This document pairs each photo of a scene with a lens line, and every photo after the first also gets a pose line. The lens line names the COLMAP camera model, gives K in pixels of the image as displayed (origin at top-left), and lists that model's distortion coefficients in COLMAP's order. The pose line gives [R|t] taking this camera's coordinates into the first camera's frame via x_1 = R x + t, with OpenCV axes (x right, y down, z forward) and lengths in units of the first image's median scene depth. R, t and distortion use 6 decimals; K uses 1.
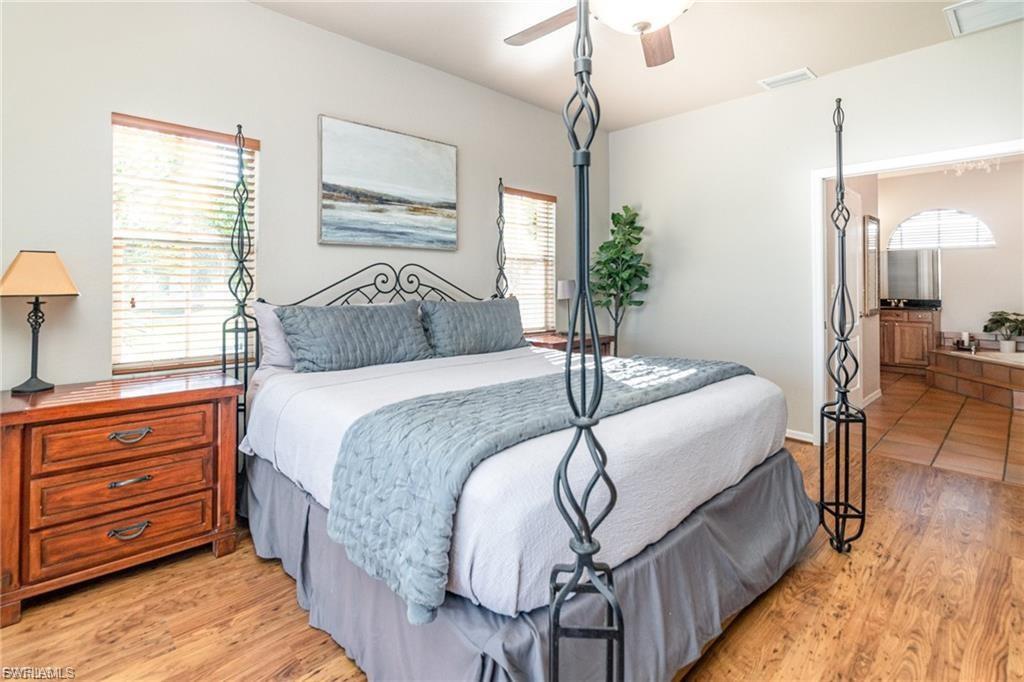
lens RADIAL K [[499.0, 0, 512.5], [0, 499.0, 264.9], [0, 0, 1]] dist [-0.002526, -0.001344]
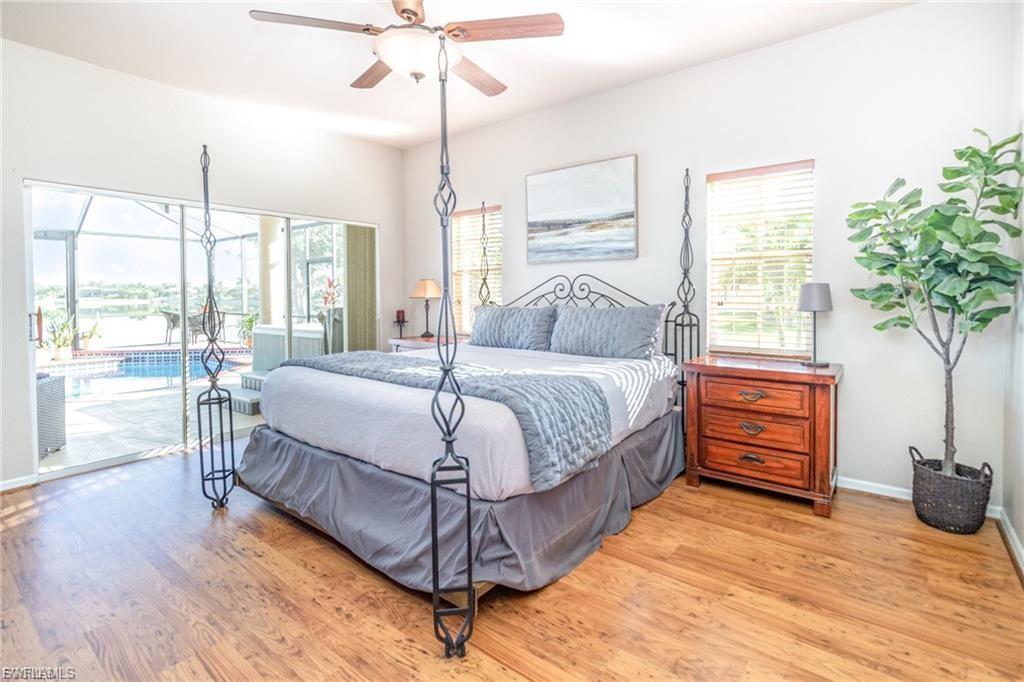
lens RADIAL K [[484.3, 0, 507.7], [0, 484.3, 297.3], [0, 0, 1]] dist [0.000087, 0.000109]
pose [[0.134551, 0.018313, -0.990737, 0.926634], [0.056420, 0.998066, 0.026111, 0.012055], [0.989299, -0.059411, 0.133257, 0.675854]]
